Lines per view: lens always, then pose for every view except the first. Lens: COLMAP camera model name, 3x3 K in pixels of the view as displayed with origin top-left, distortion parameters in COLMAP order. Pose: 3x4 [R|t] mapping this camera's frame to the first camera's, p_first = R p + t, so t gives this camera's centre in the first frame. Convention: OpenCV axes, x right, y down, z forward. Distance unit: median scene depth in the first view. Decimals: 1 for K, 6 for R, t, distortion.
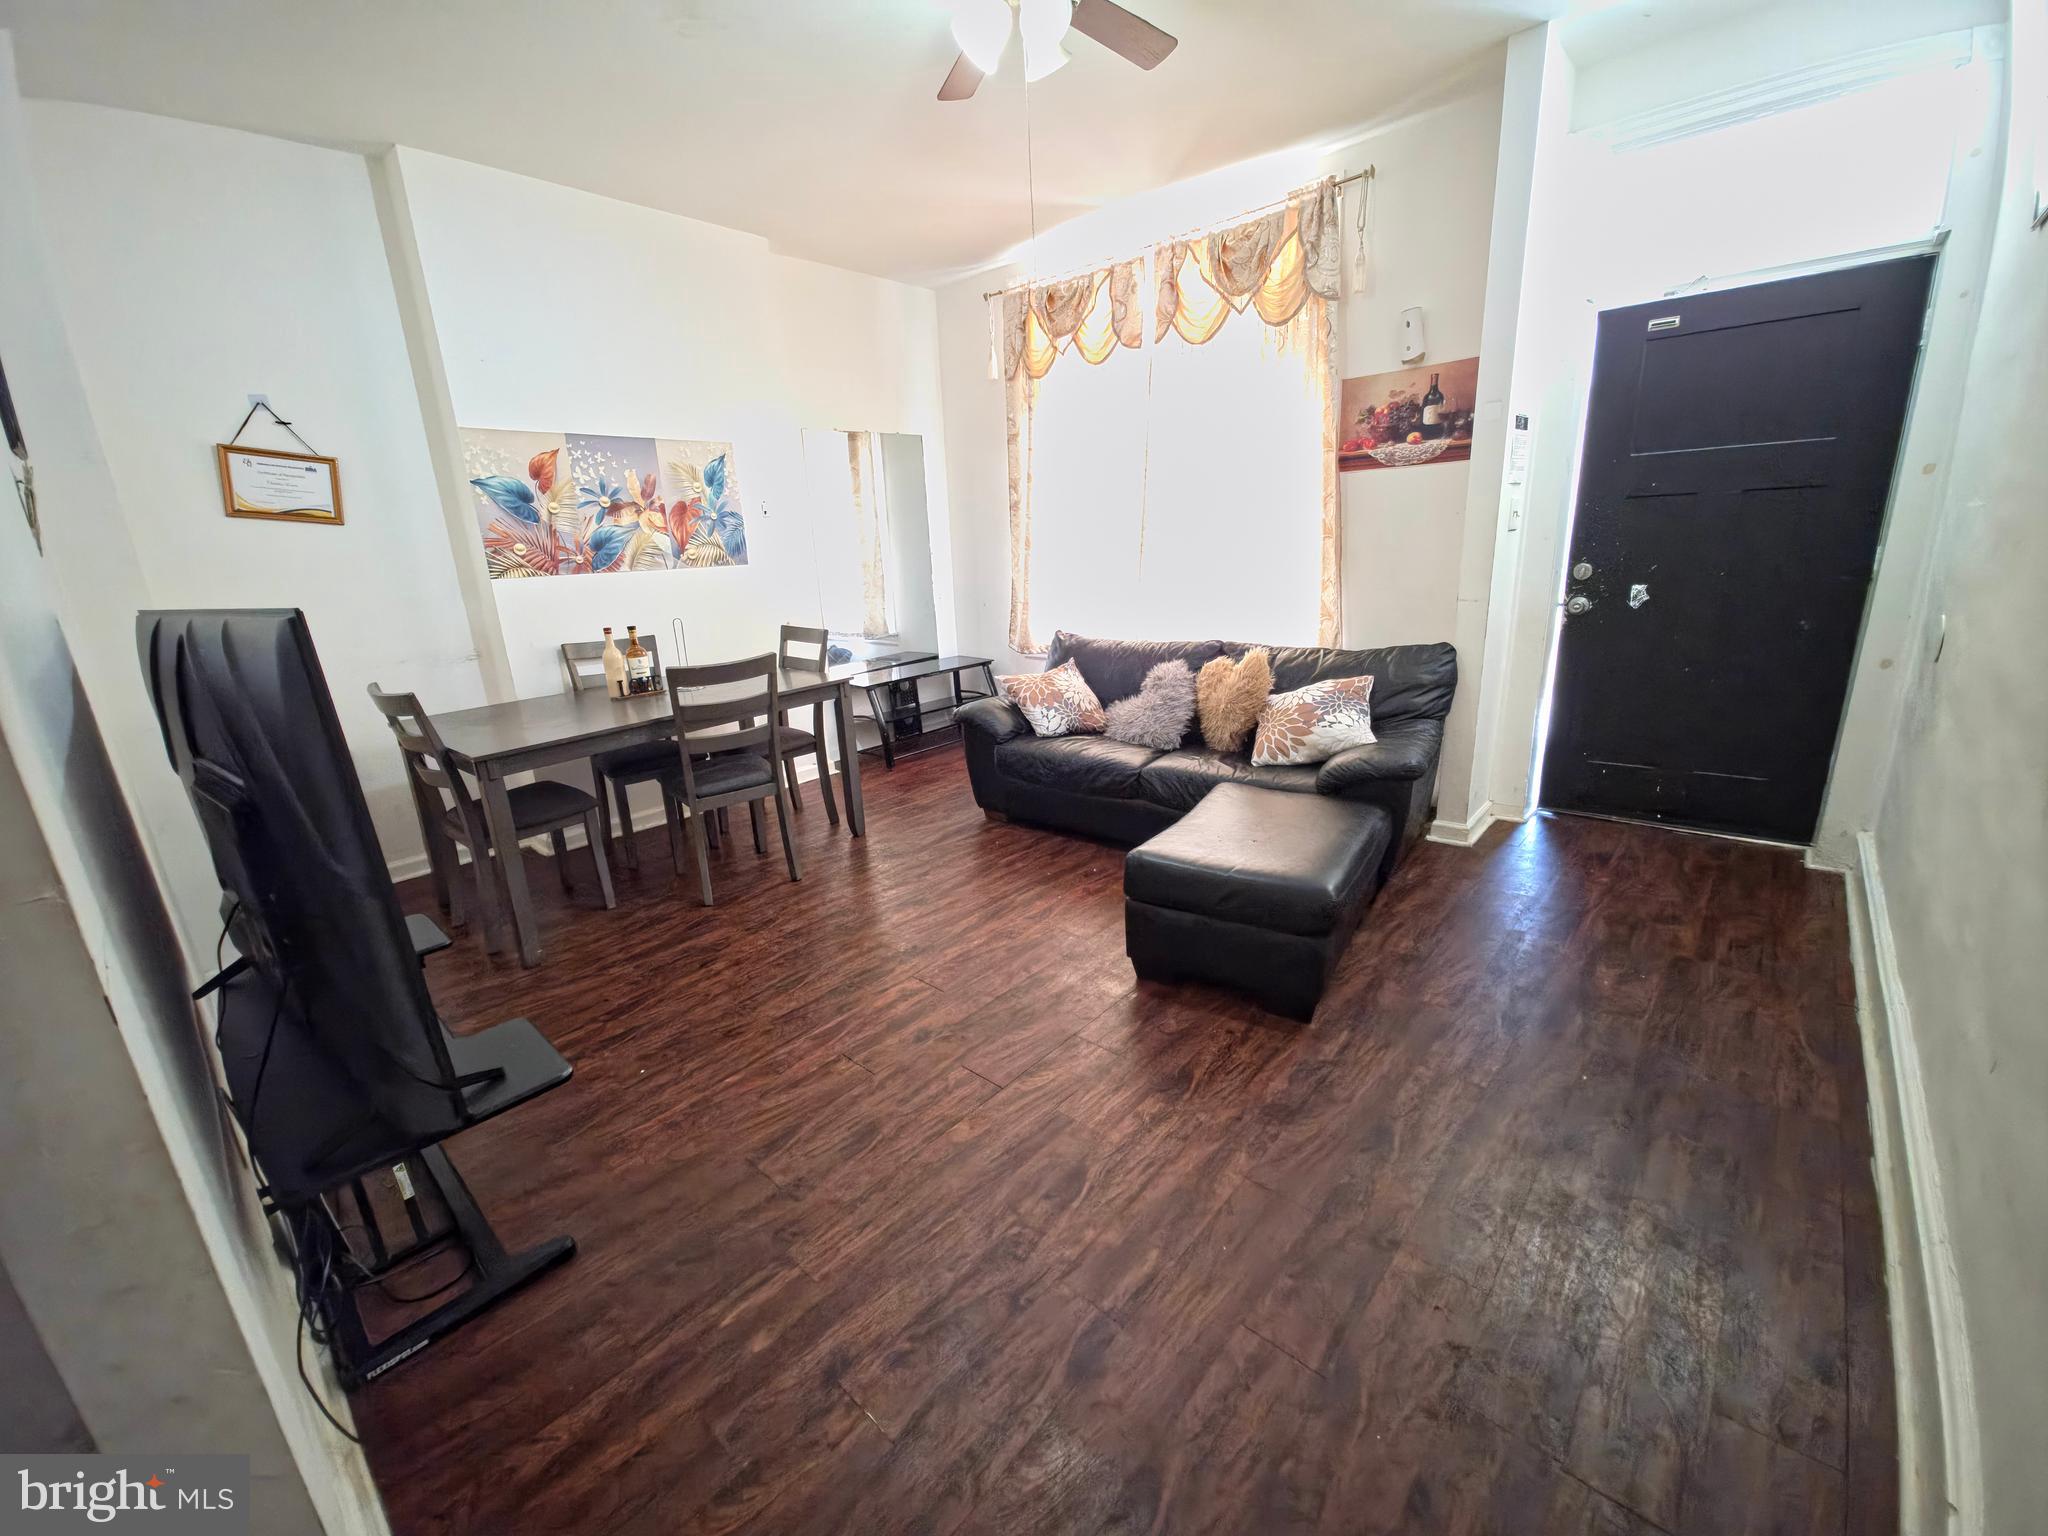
lens RADIAL K [[816.8, 0, 1023.5], [0, 816.8, 758.8], [0, 0, 1]] dist [0.016342, -0.009678]
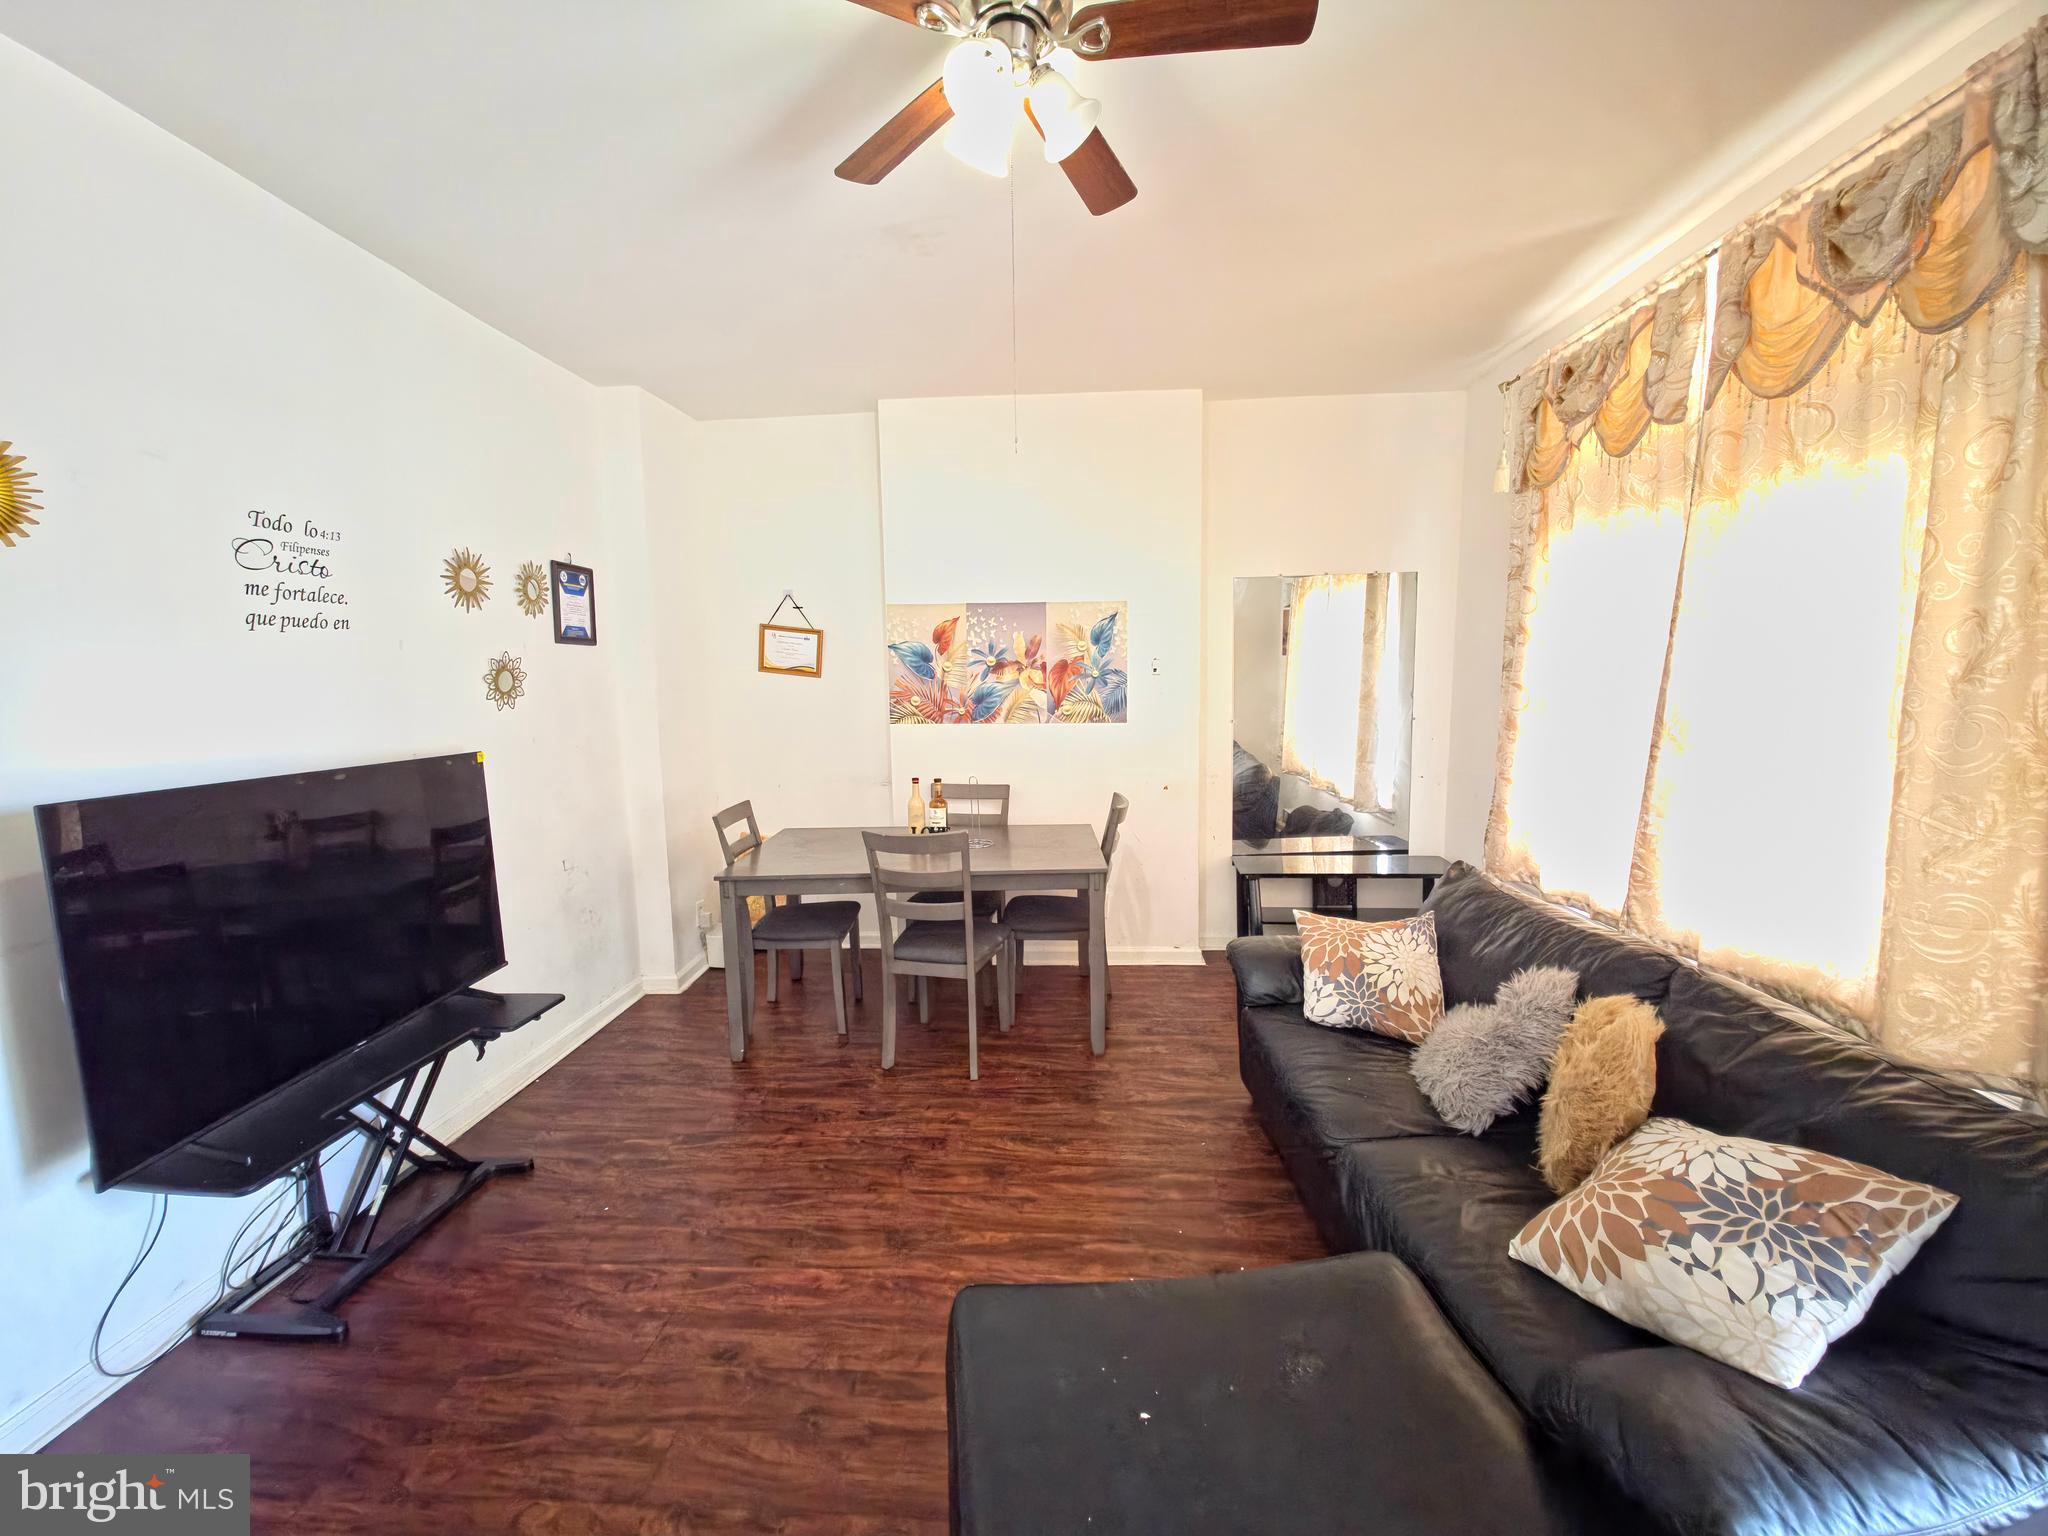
lens RADIAL K [[816.8, 0, 1023.5], [0, 816.8, 758.8], [0, 0, 1]] dist [0.016342, -0.009678]
pose [[0.625447, 0.120006, -0.770983, 0.370216], [-0.222312, 0.974554, -0.028655, -0.164324], [0.747926, 0.189321, 0.636210, 0.363999]]
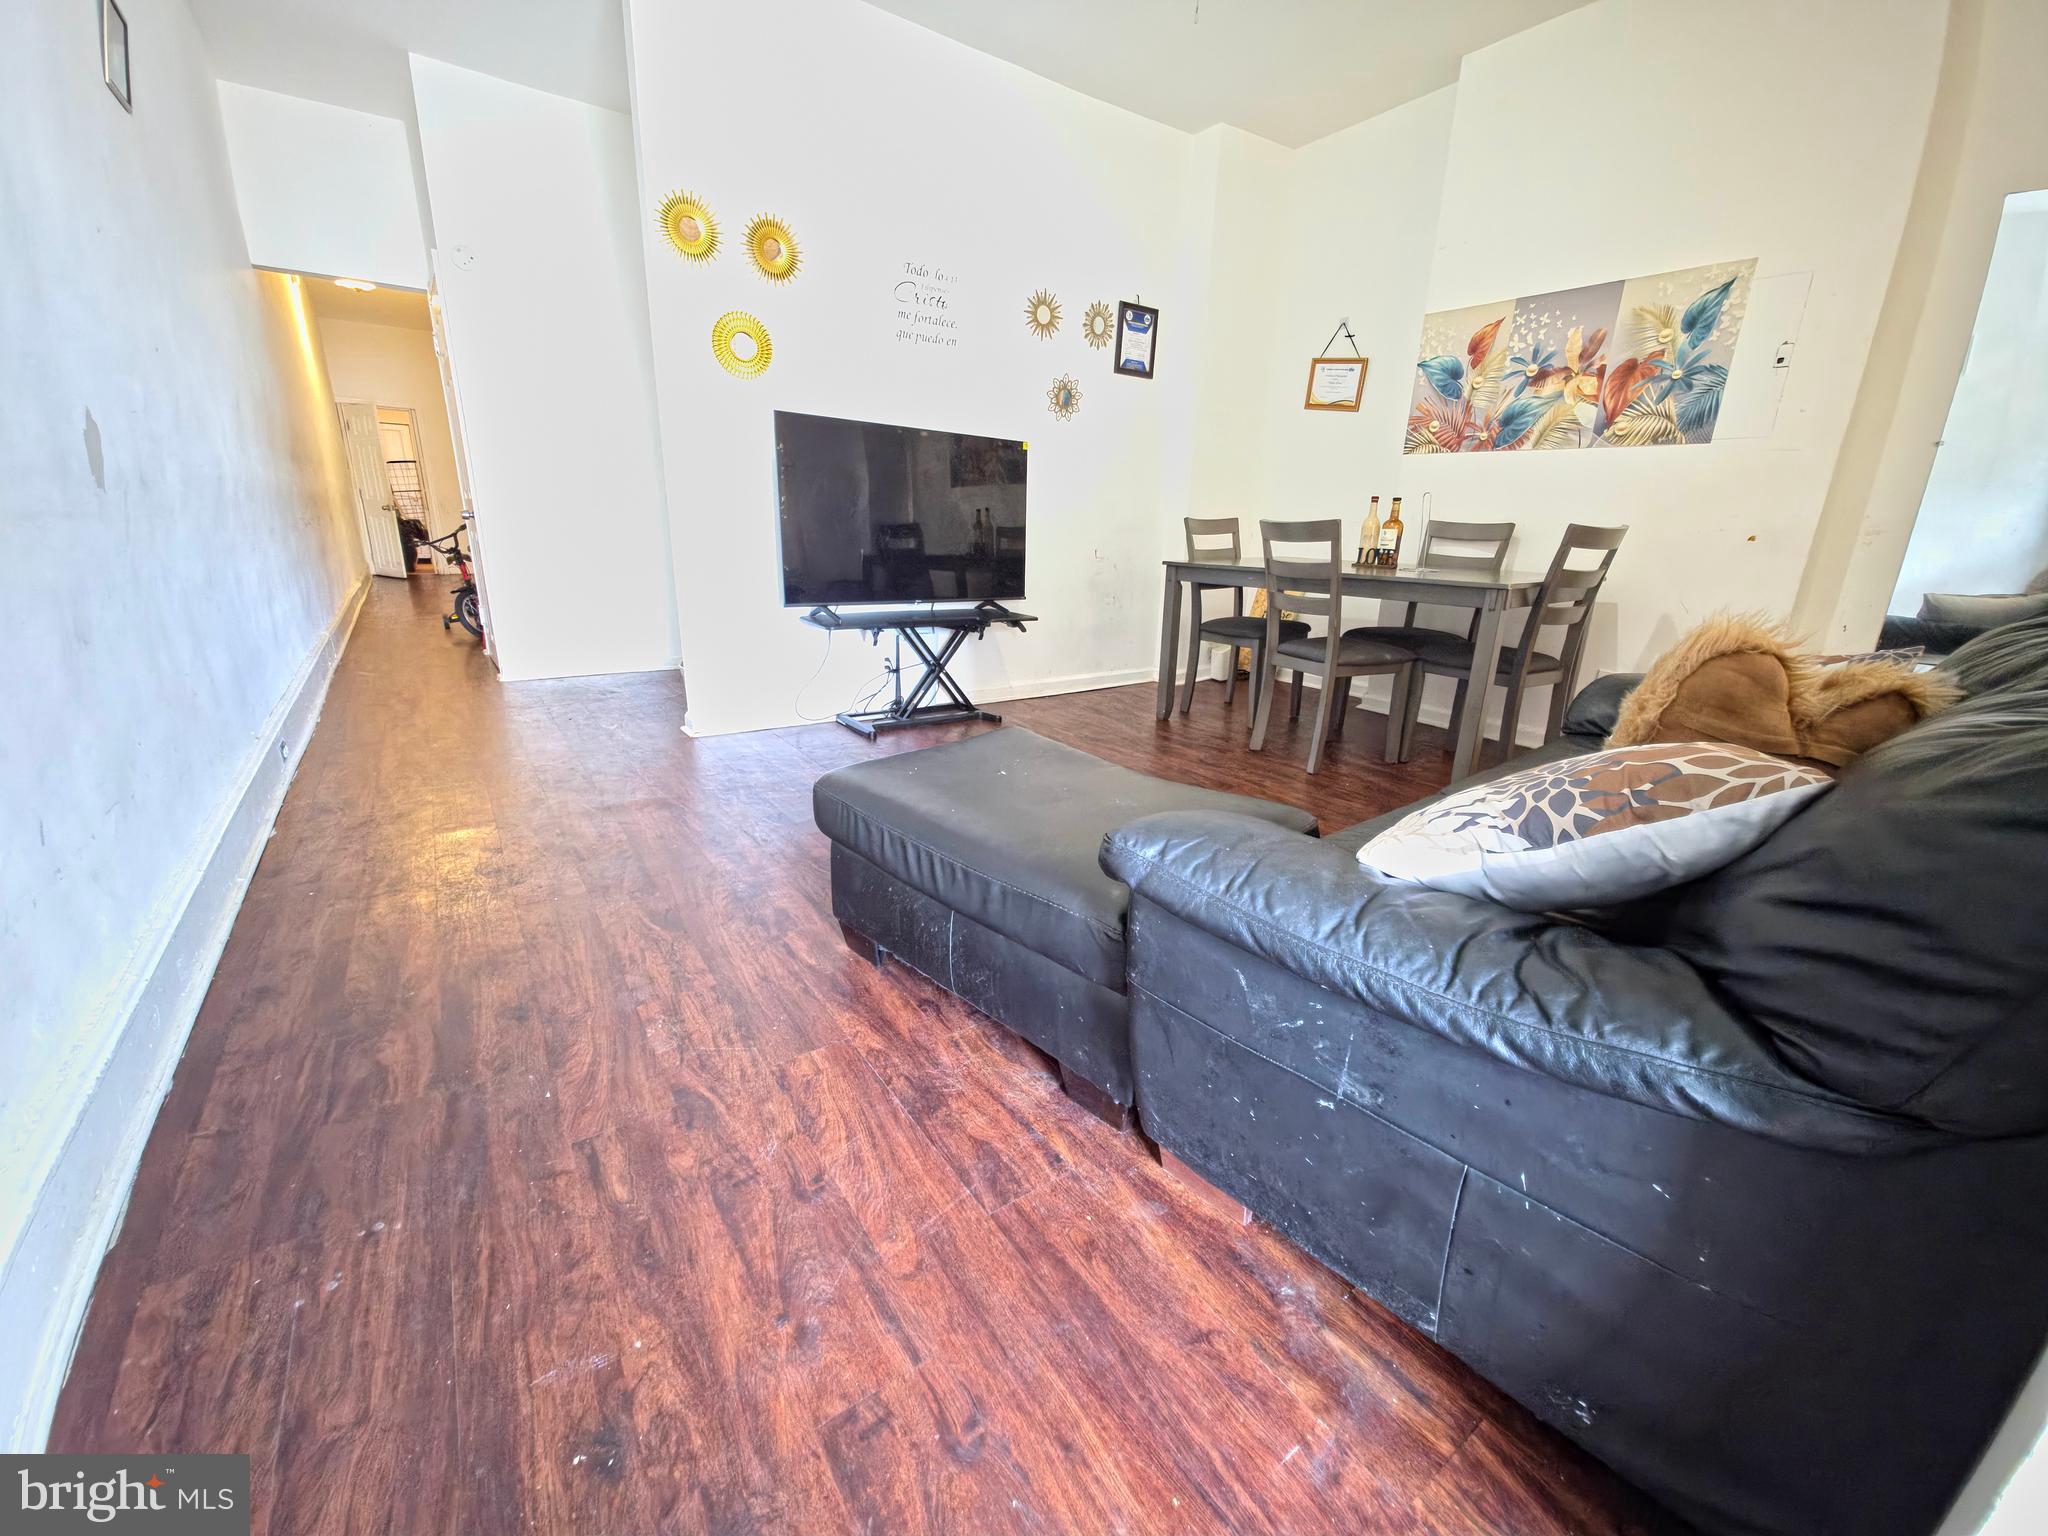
lens RADIAL K [[829.0, 0, 1018.8], [0, 829.0, 760.9], [0, 0, 1]] dist [0.004765, -0.000672]
pose [[-0.220868, 0.316300, -0.922590, 0.604006], [-0.277710, 0.886397, 0.370376, -0.111912], [0.934930, 0.338016, -0.107937, 0.711143]]
